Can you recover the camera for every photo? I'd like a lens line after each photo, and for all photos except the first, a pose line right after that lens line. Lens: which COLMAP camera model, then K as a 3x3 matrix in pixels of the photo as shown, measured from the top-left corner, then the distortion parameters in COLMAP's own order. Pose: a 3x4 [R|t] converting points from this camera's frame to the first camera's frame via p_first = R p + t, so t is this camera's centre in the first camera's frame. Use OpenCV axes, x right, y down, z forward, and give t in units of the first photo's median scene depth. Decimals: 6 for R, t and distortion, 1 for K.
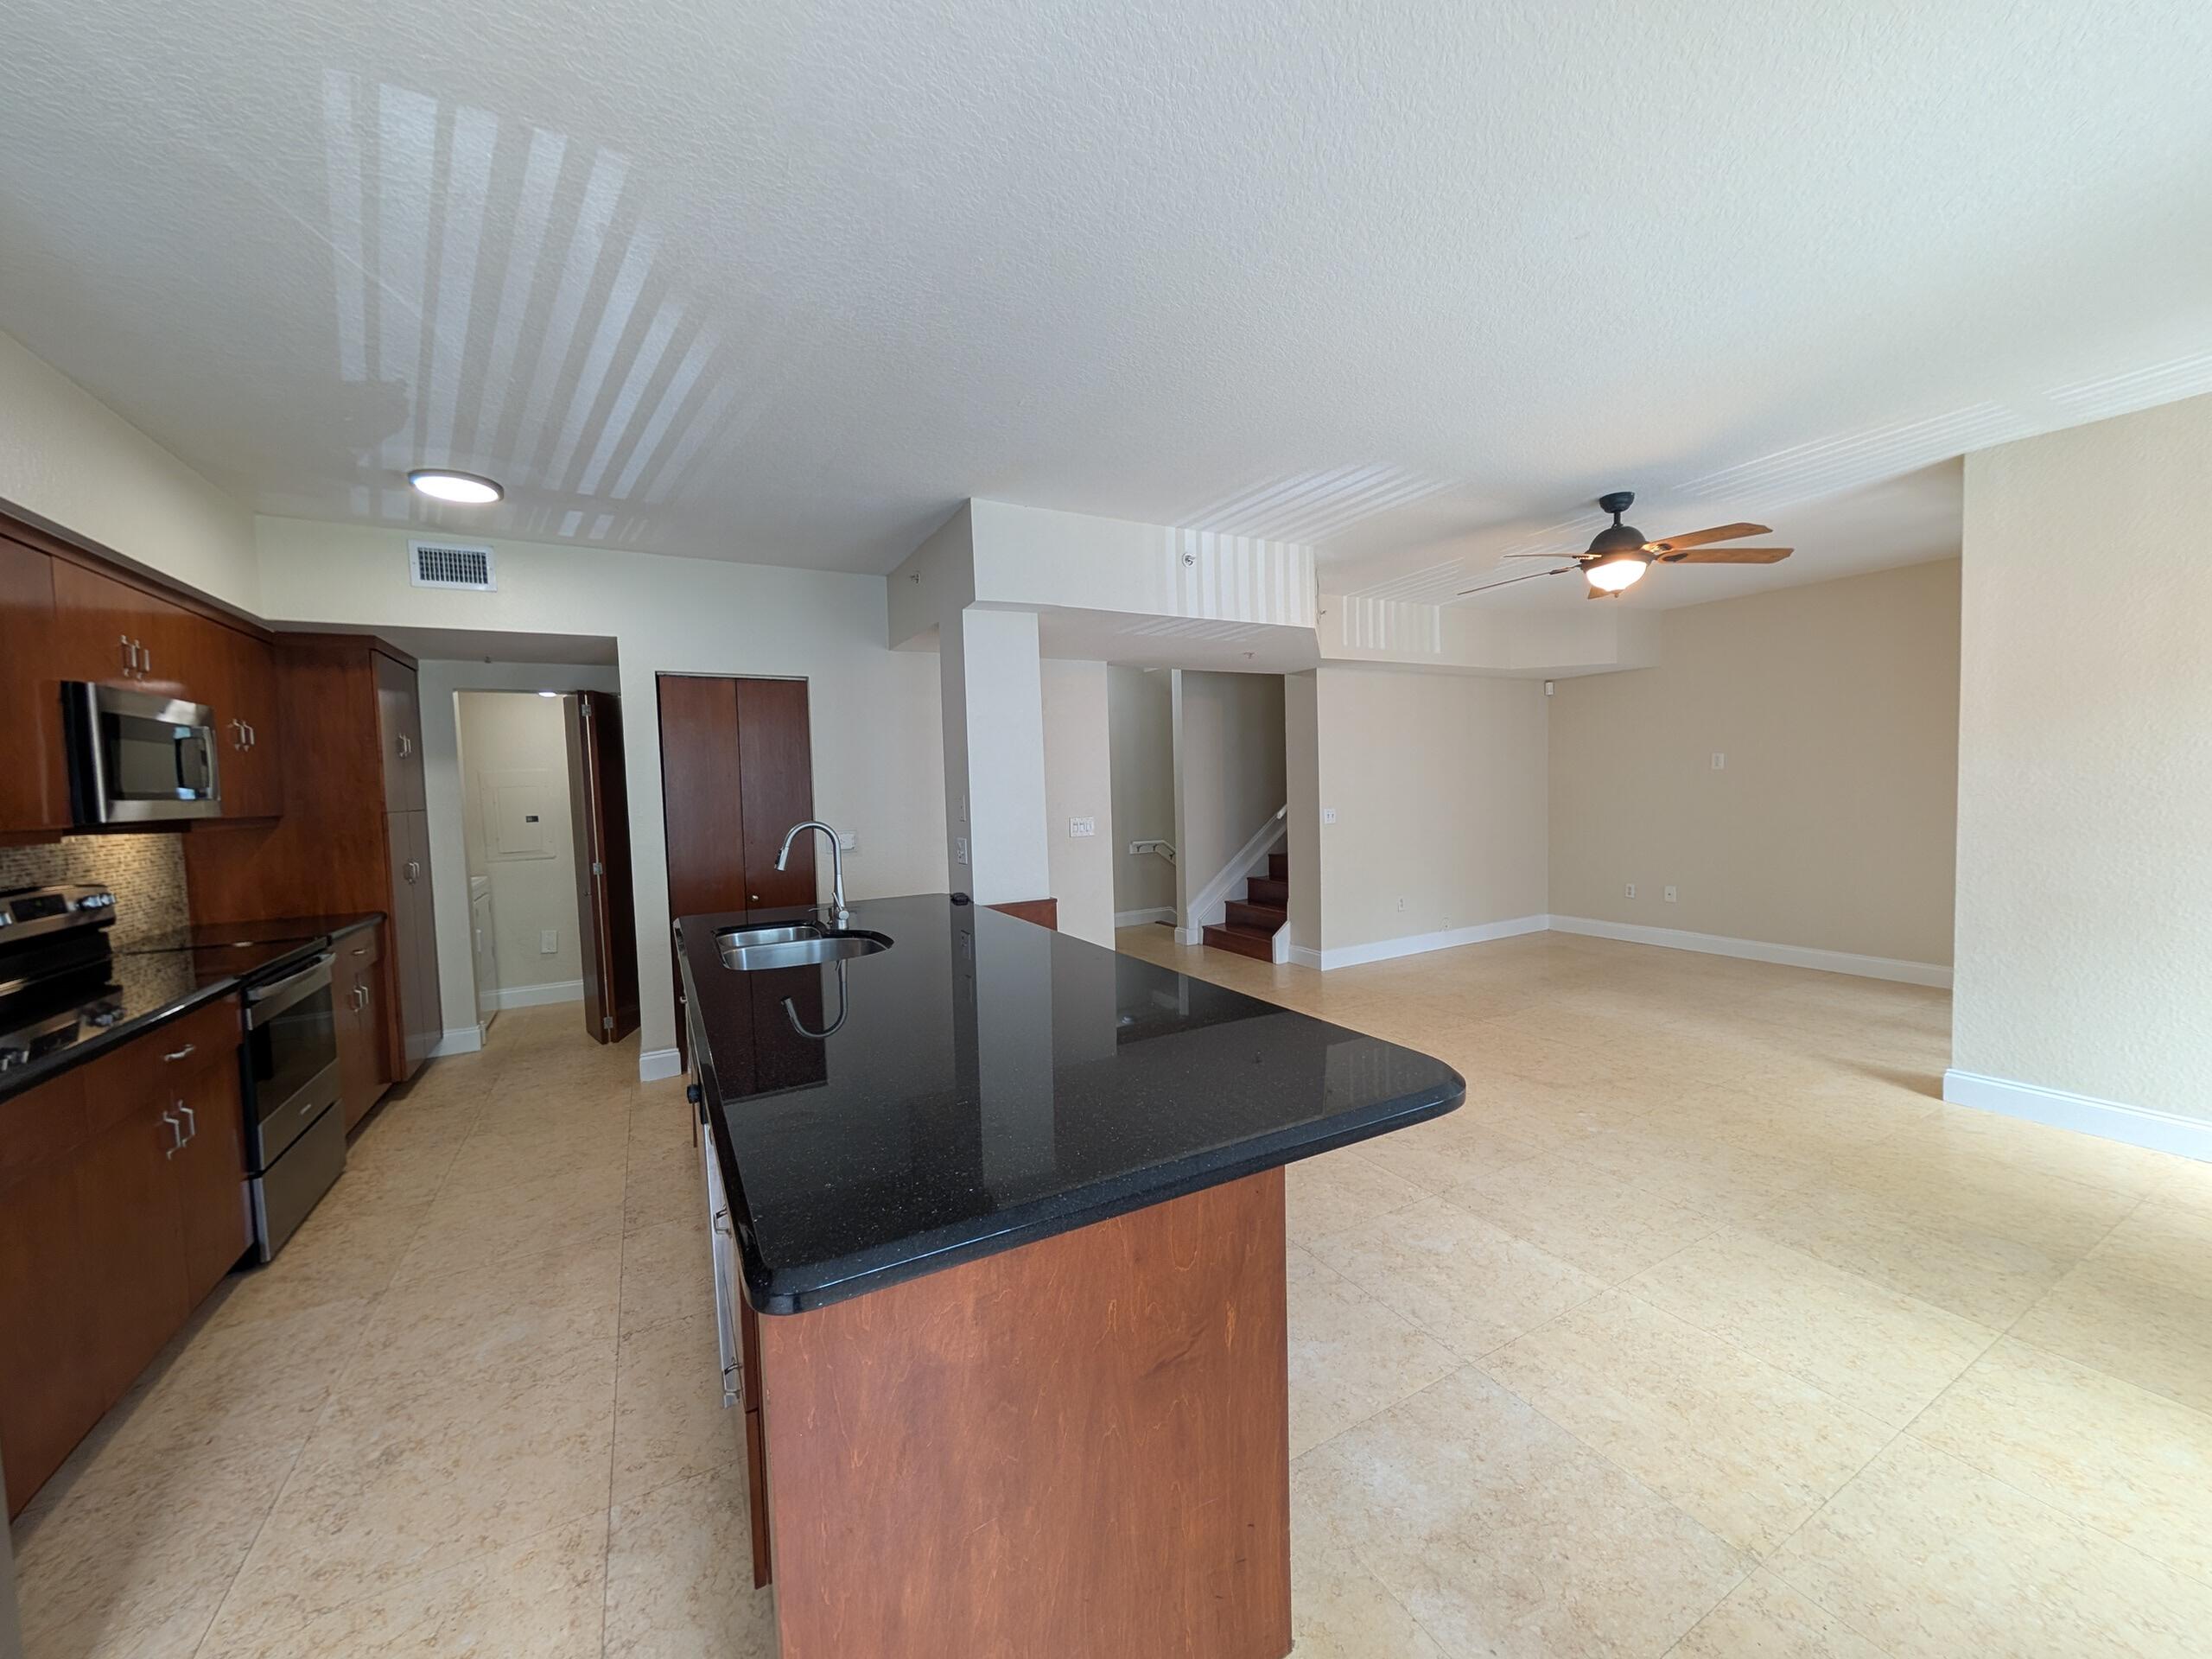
lens RADIAL K [[830.7, 0, 1113.2], [0, 830.7, 825.1], [0, 0, 1]] dist [0.000119, -0.000163]
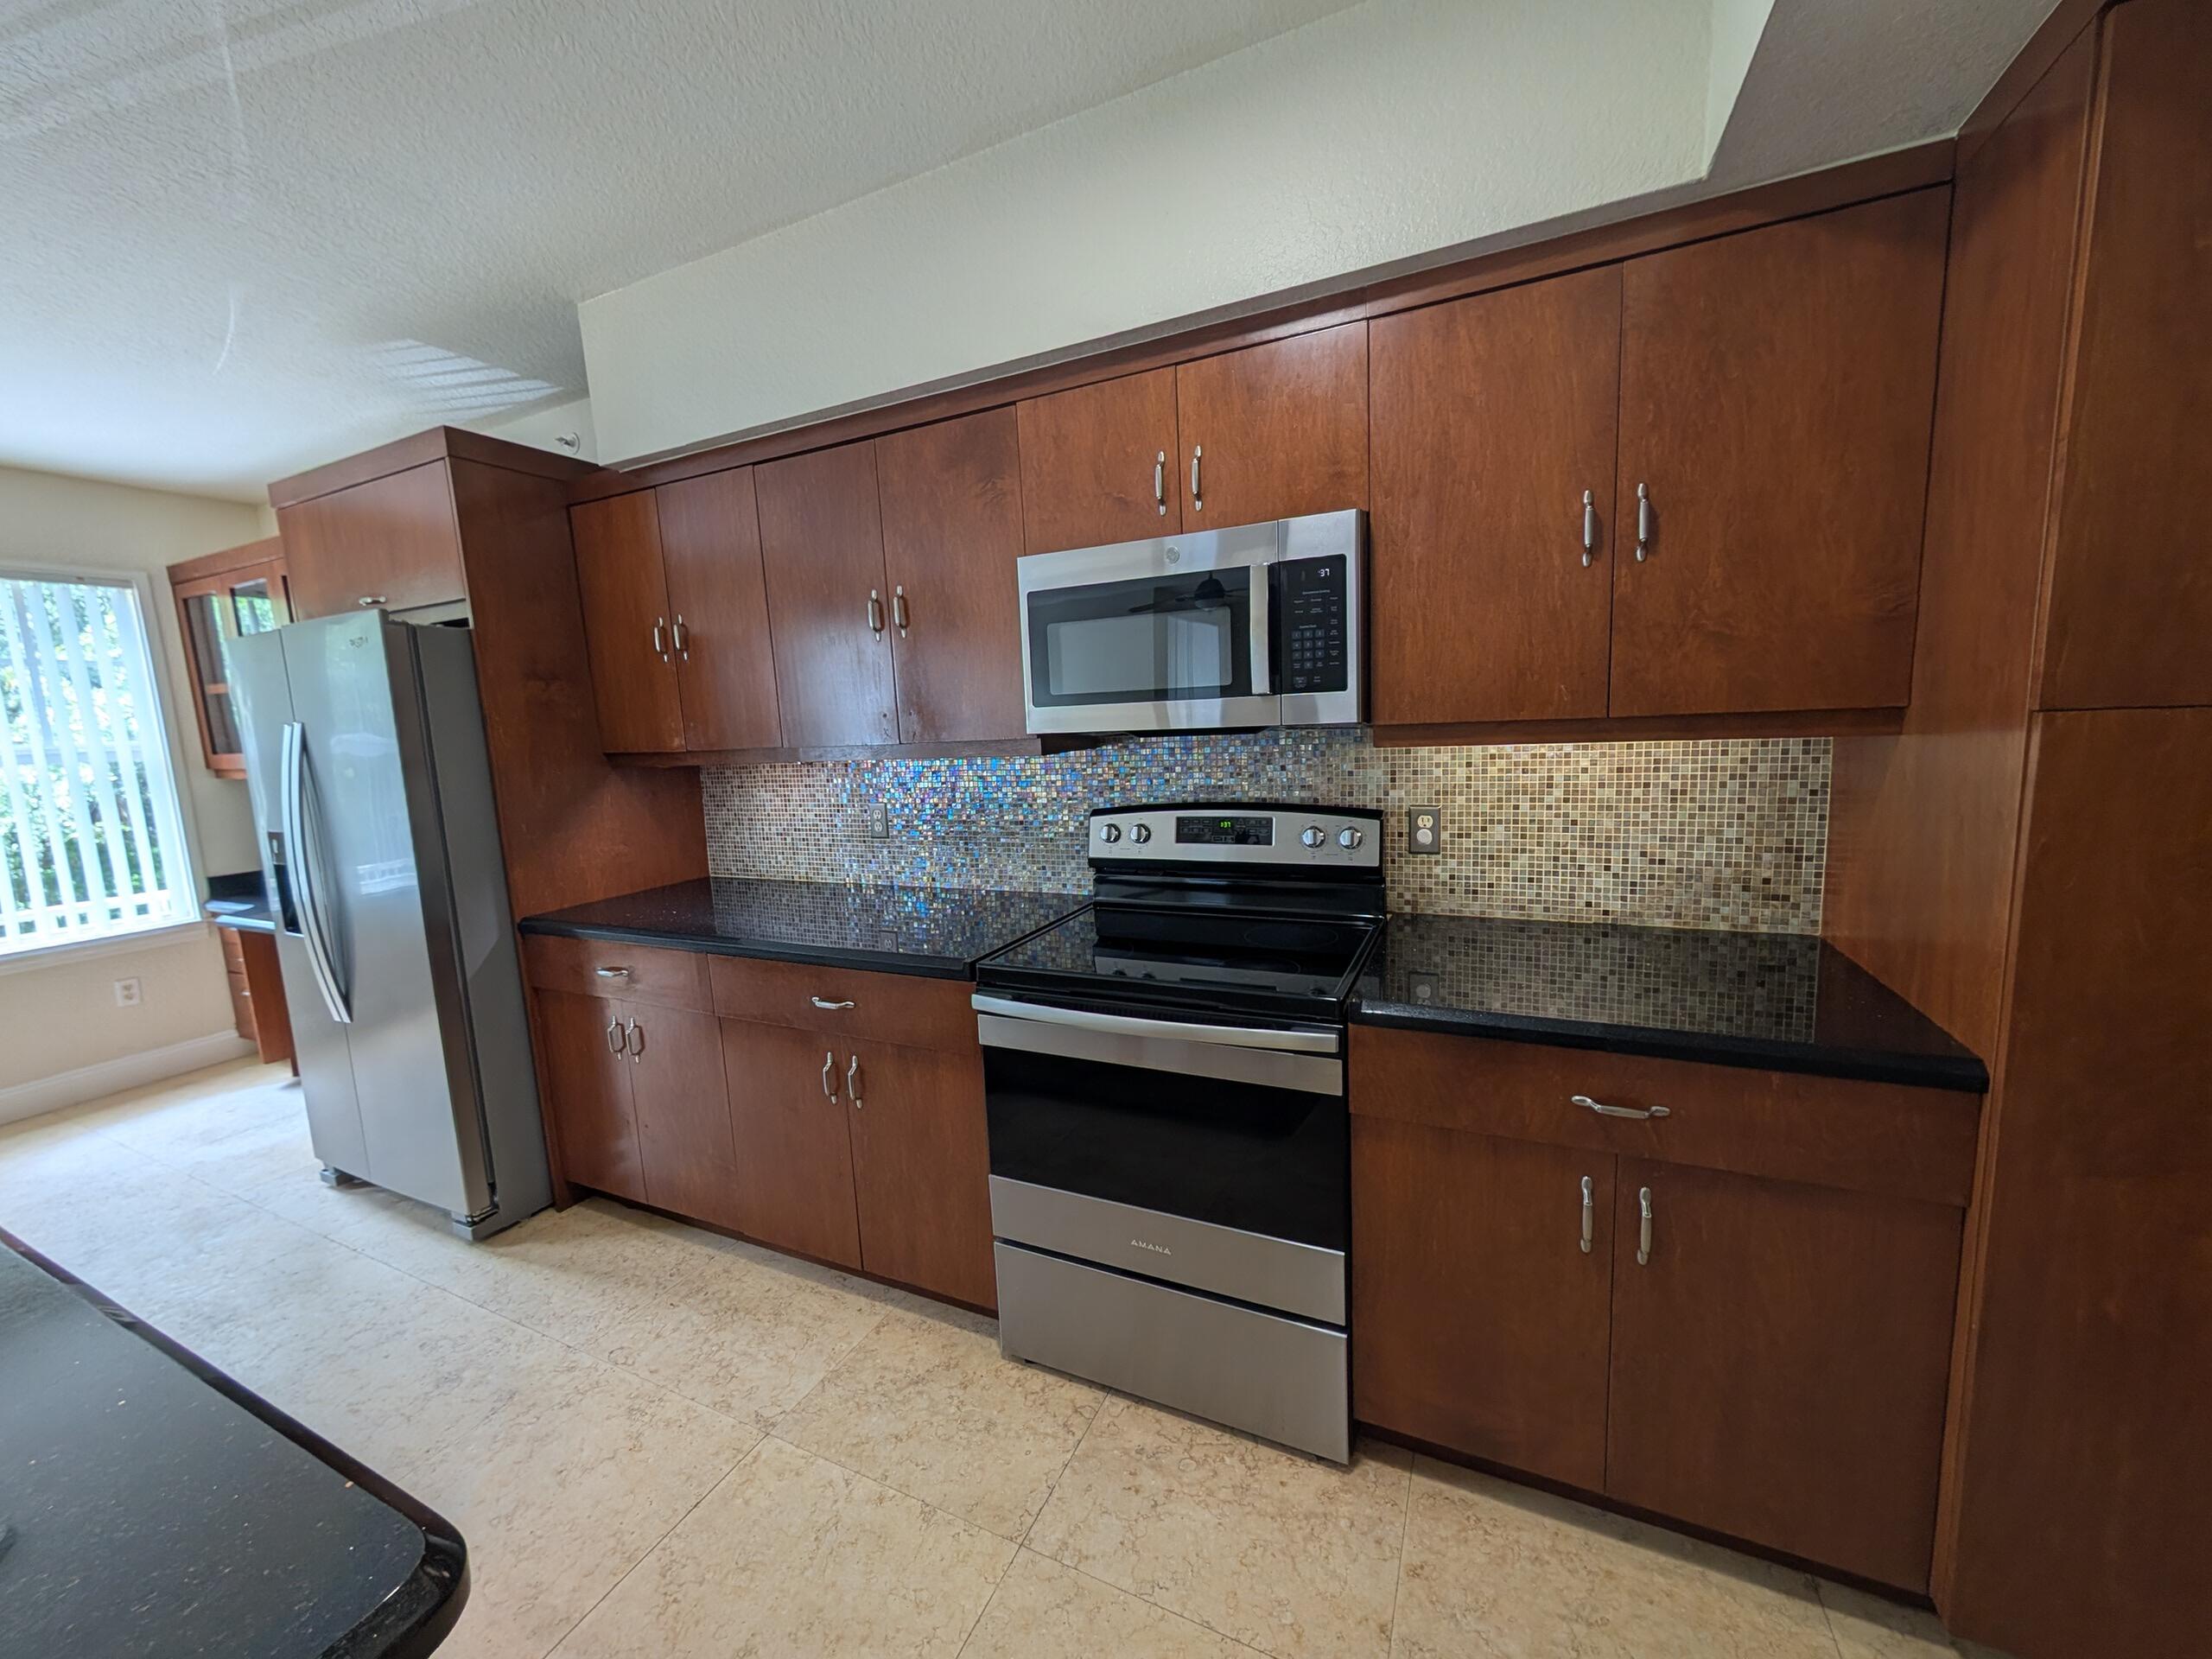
lens RADIAL K [[830.7, 0, 1117.8], [0, 830.7, 828.1], [0, 0, 1]] dist [0.000119, -0.000163]
pose [[-0.807946, 0.143512, -0.571513, -0.506376], [0.038787, 0.980738, 0.191439, -0.041093], [0.587978, 0.132505, -0.797950, 1.070473]]
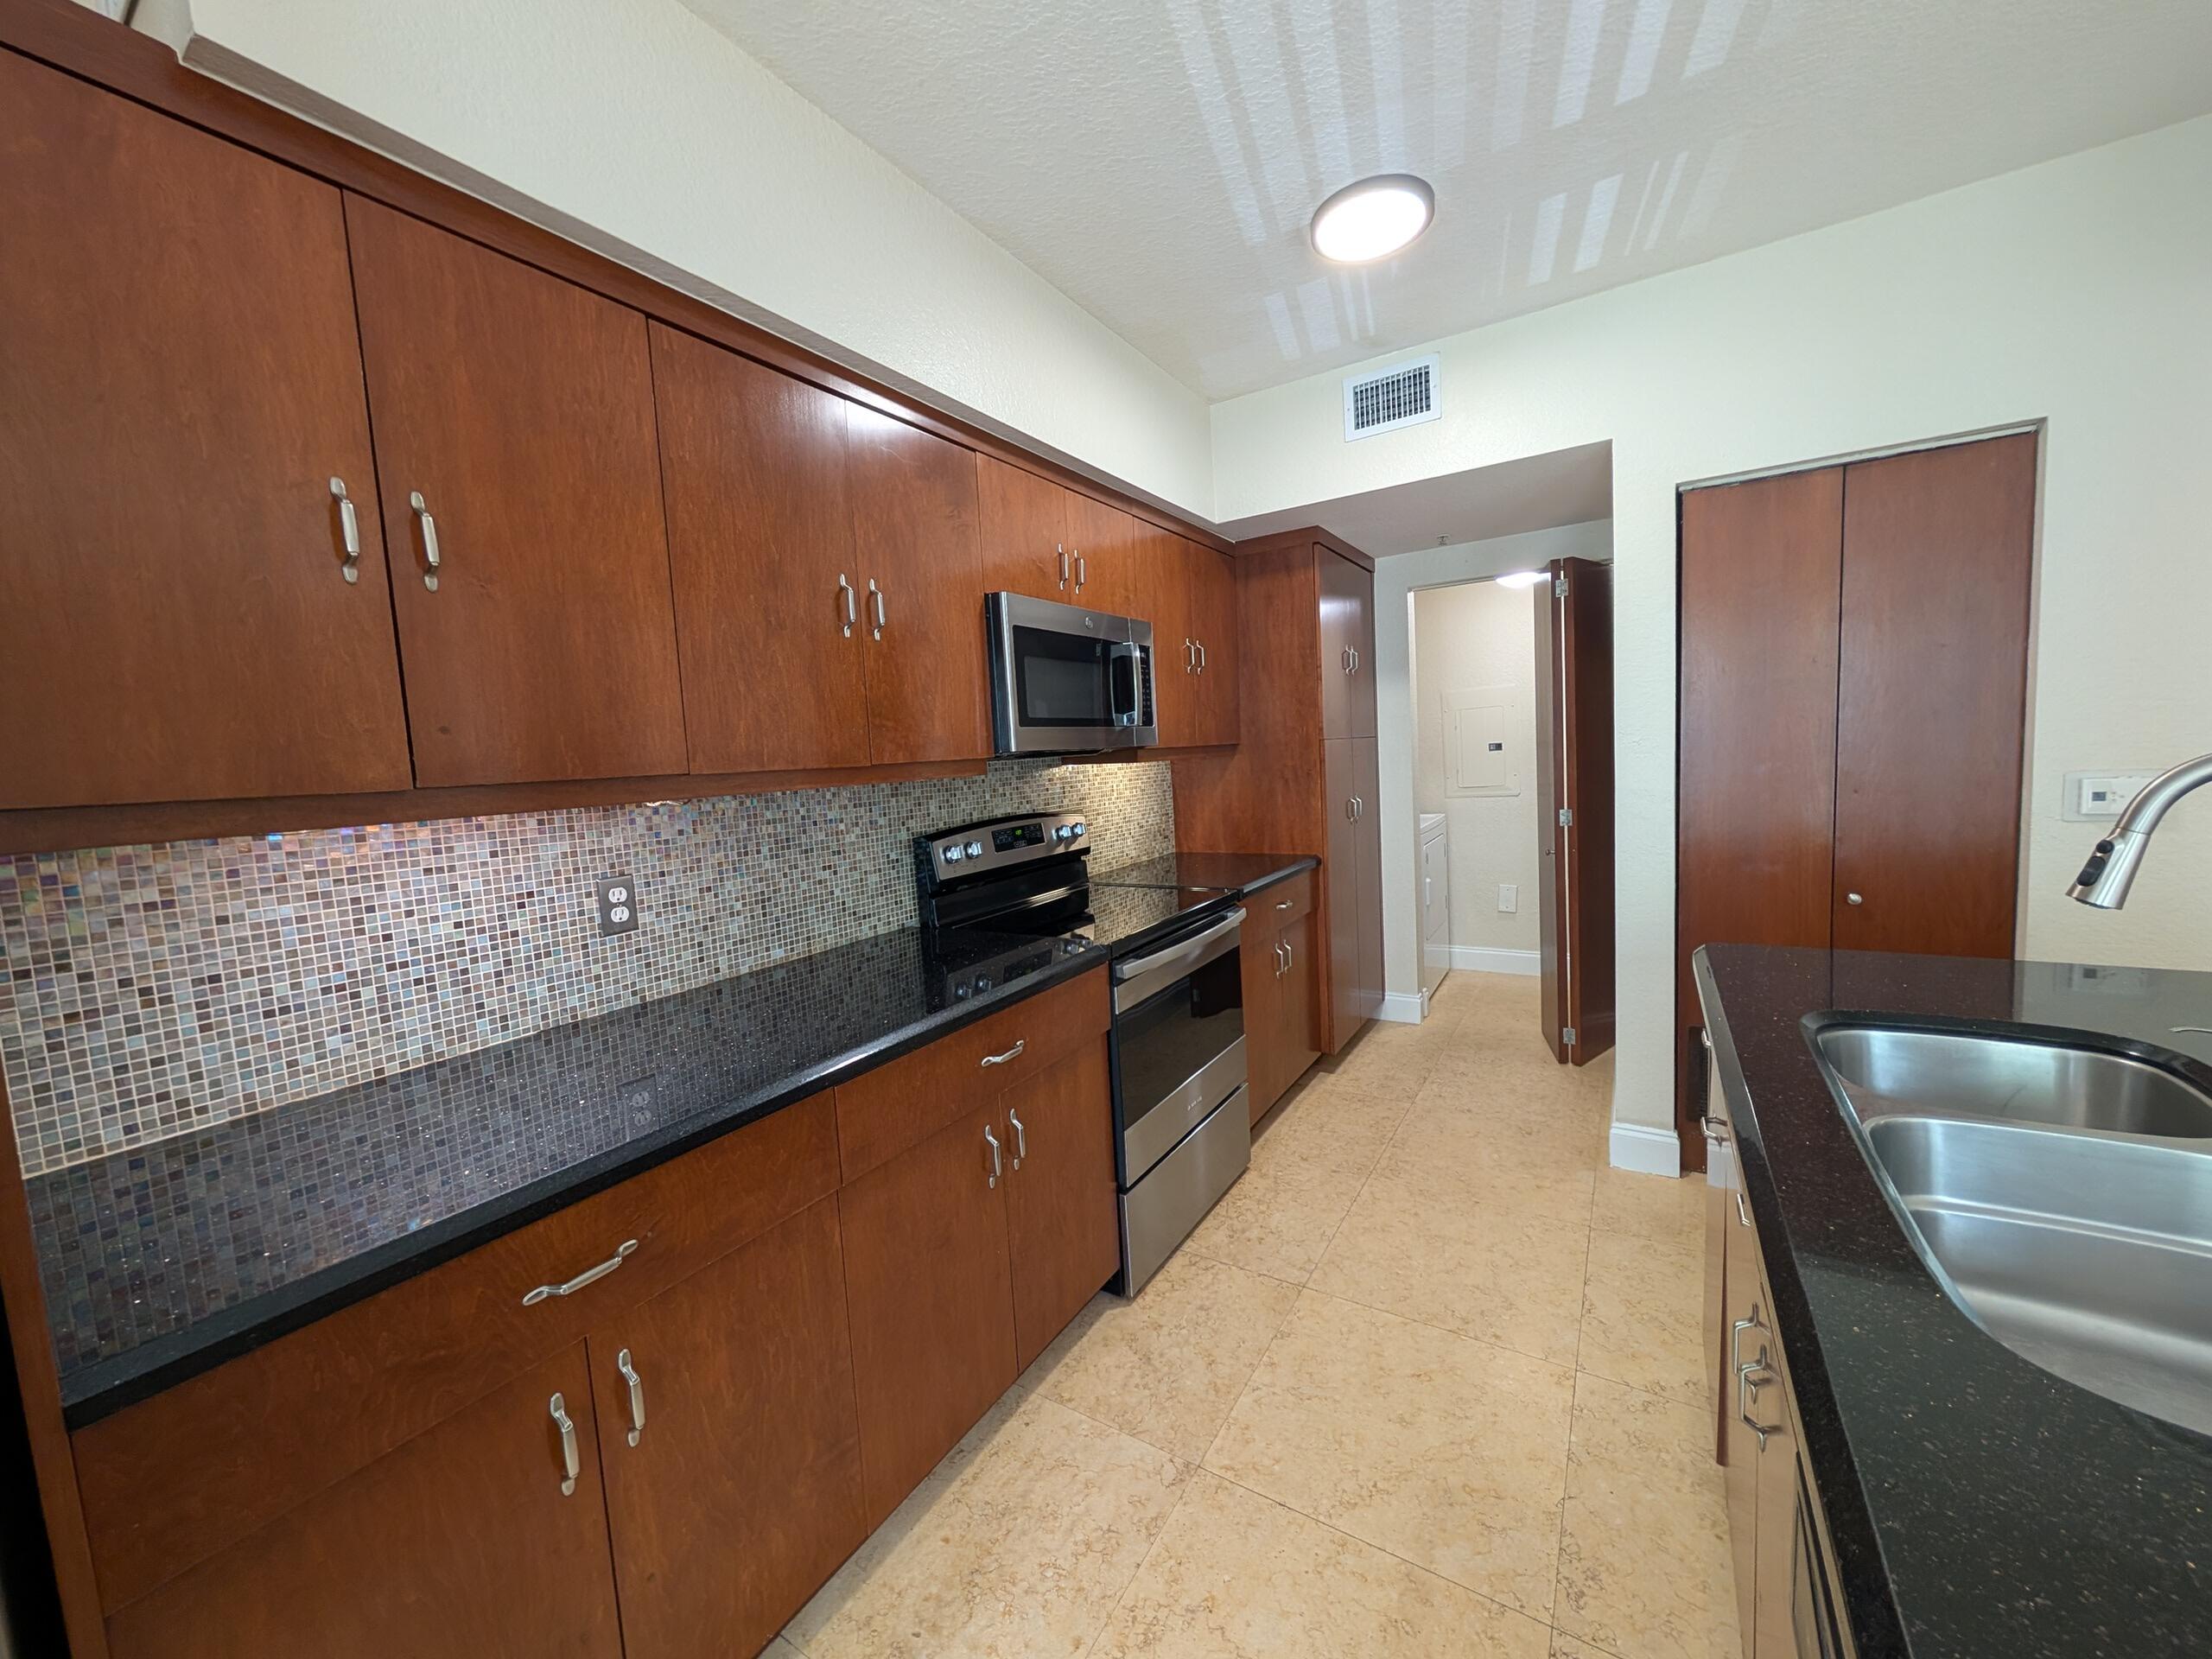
lens RADIAL K [[830.7, 0, 1103.6], [0, 830.7, 830.8], [0, 0, 1]] dist [0.000119, -0.000163]
pose [[0.473050, 0.082651, -0.877150, -0.242309], [-0.000716, 0.995626, 0.093429, -0.001378], [0.881035, -0.043568, 0.471040, 0.415890]]
